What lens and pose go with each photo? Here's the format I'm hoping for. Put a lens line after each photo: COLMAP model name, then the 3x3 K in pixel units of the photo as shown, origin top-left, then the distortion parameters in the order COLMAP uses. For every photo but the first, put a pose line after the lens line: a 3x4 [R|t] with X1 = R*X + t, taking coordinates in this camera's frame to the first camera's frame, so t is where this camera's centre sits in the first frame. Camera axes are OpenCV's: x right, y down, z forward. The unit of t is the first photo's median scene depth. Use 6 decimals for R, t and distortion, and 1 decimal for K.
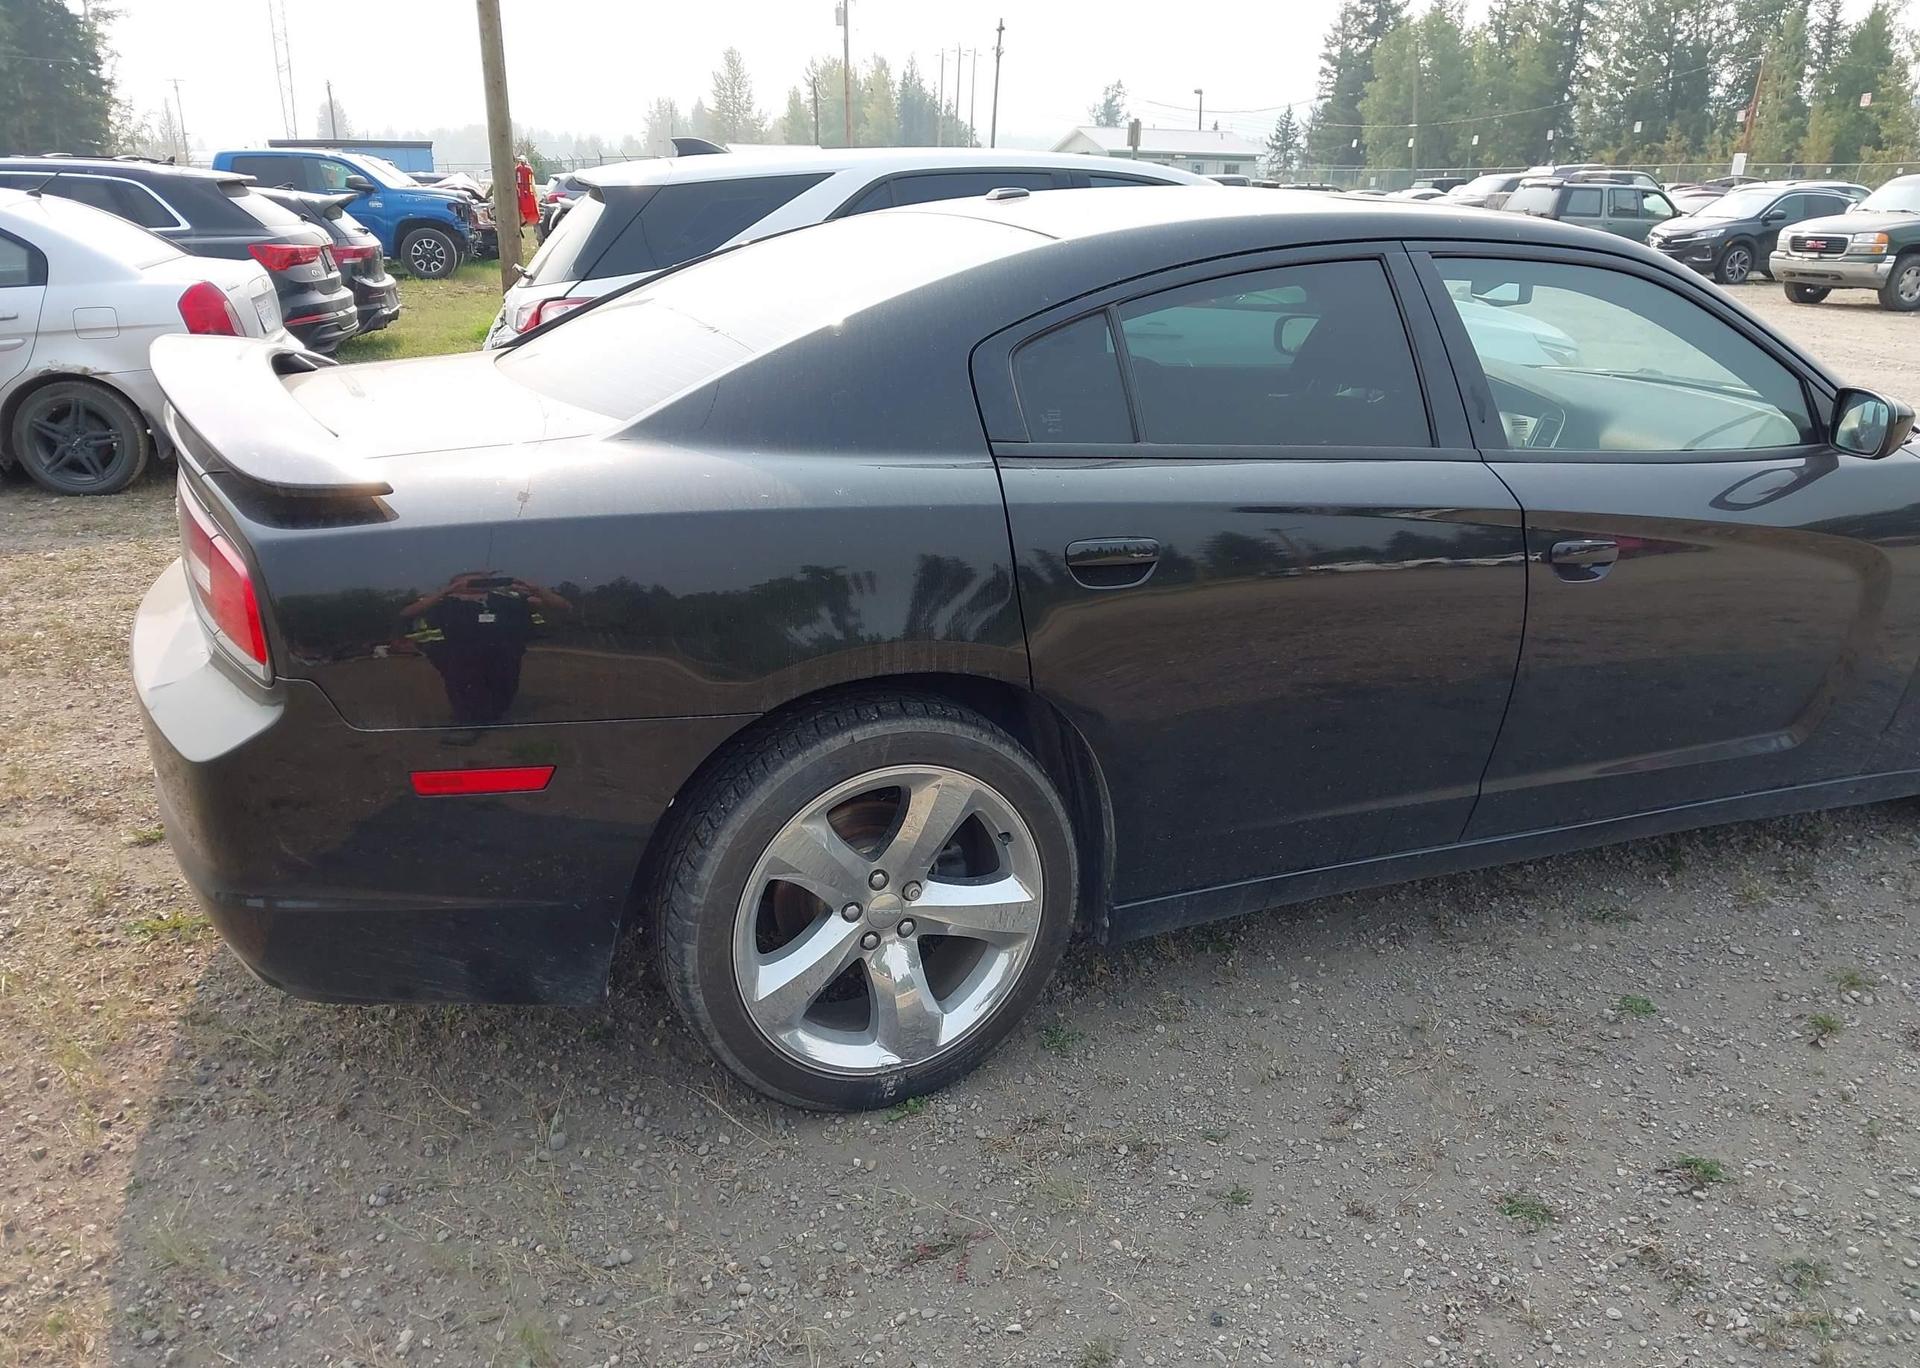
lens RADIAL K [[1483.4, 0, 963.7], [0, 1483.4, 734.6], [0, 0, 1]] dist [0.024172, 0.001491]
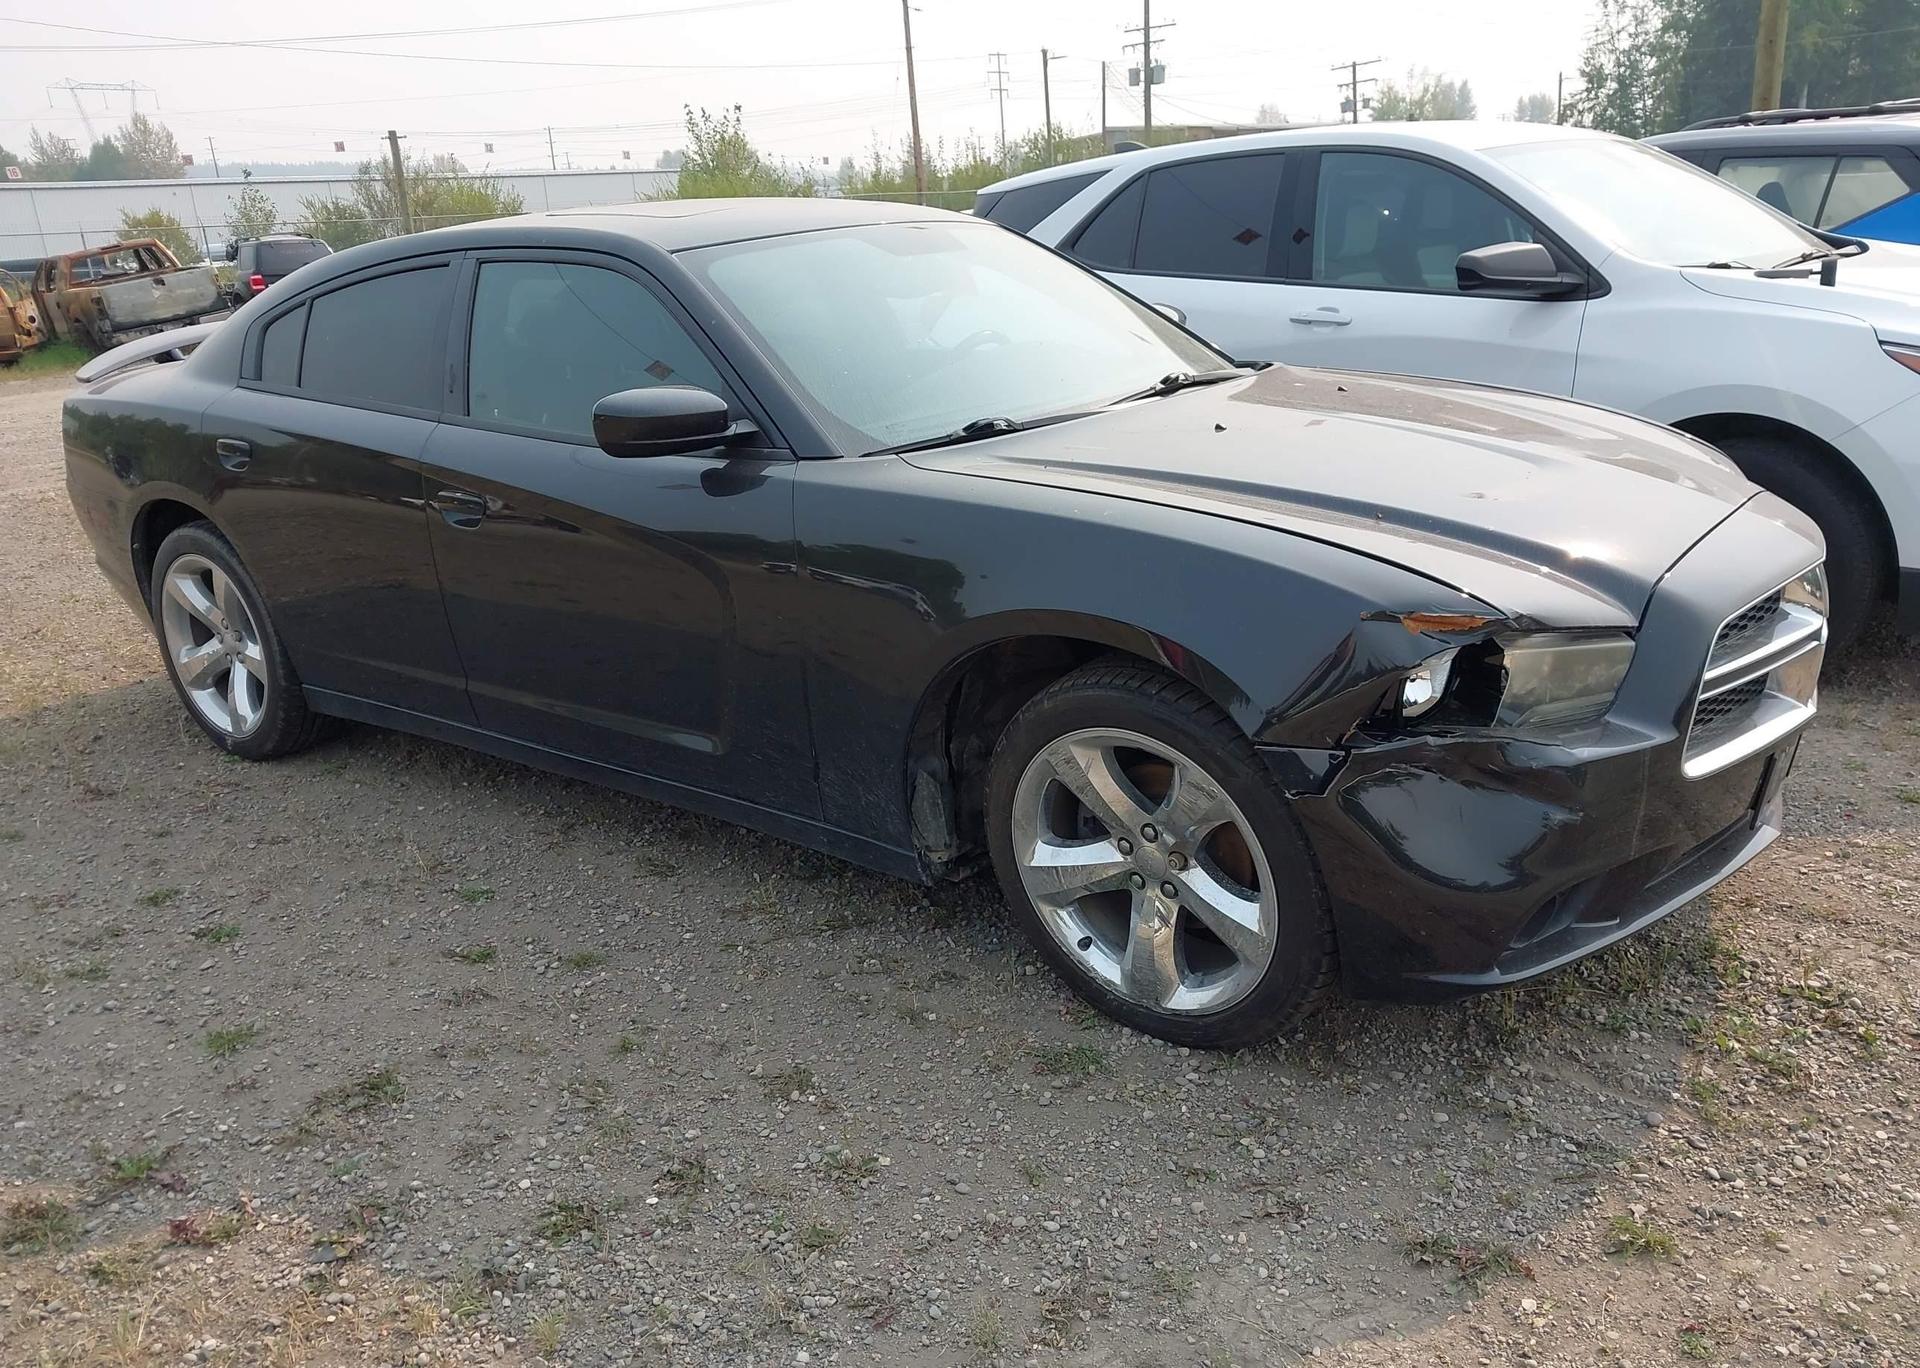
lens RADIAL K [[1520.7, 0, 961.0], [0, 1520.7, 718.4], [0, 0, 1]] dist [0.018092, -0.010659]
pose [[0.471881, 0.243232, -0.847447, 1.871322], [-0.241992, 0.960009, 0.140792, -0.248593], [0.847802, 0.138638, 0.511870, 0.797730]]
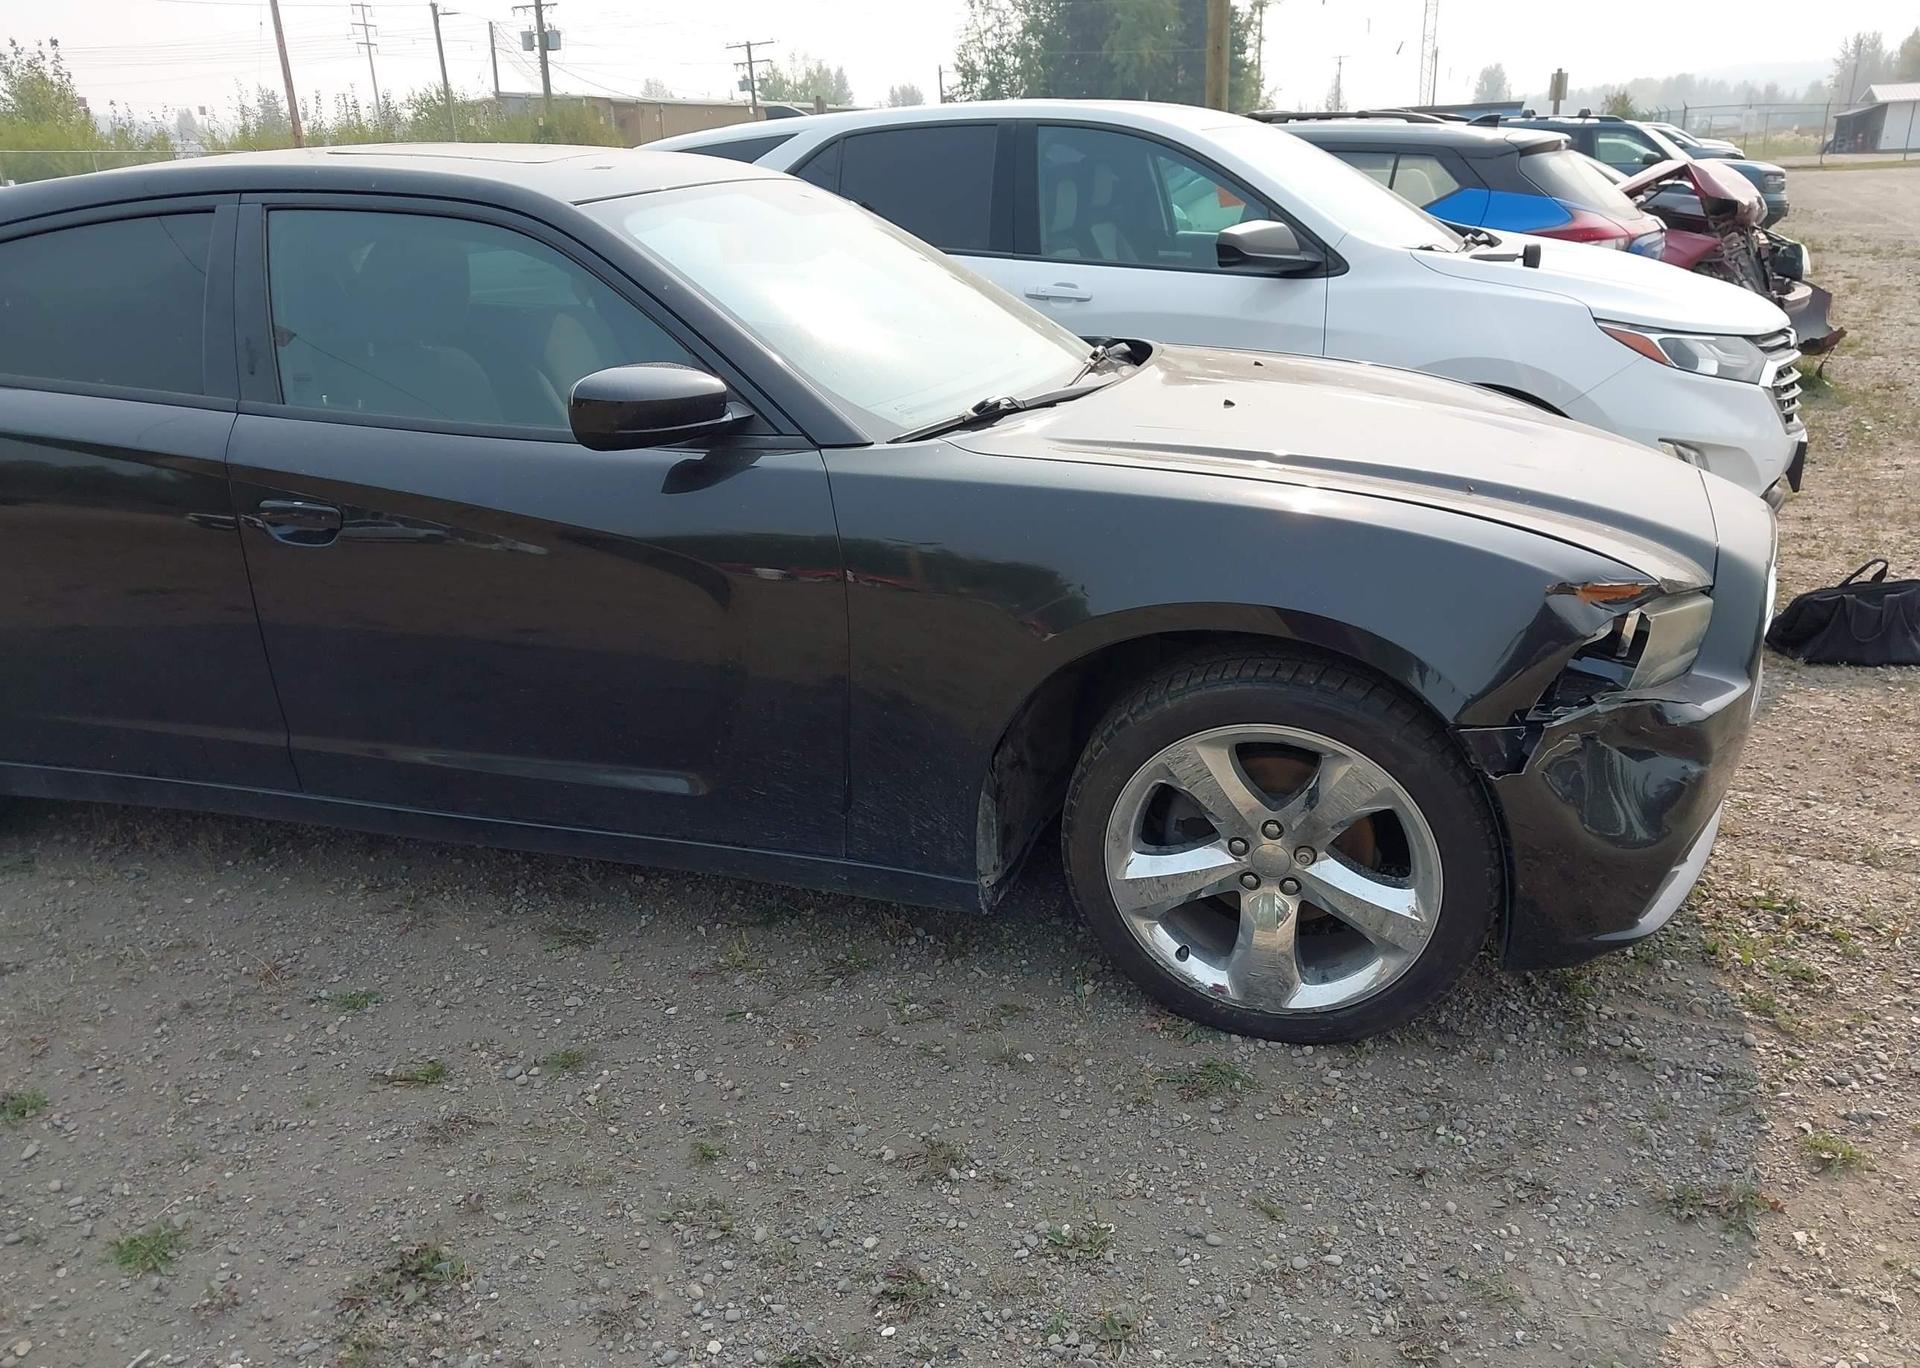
lens RADIAL K [[1521.2, 0, 960.9], [0, 1521.2, 723.9], [0, 0, 1]] dist [-0.002337, 0.016853]
pose [[0.763702, 0.200375, -0.613684, 1.507486], [-0.194447, 0.977862, 0.077303, -0.162358], [0.615588, 0.060293, 0.785758, 0.539856]]
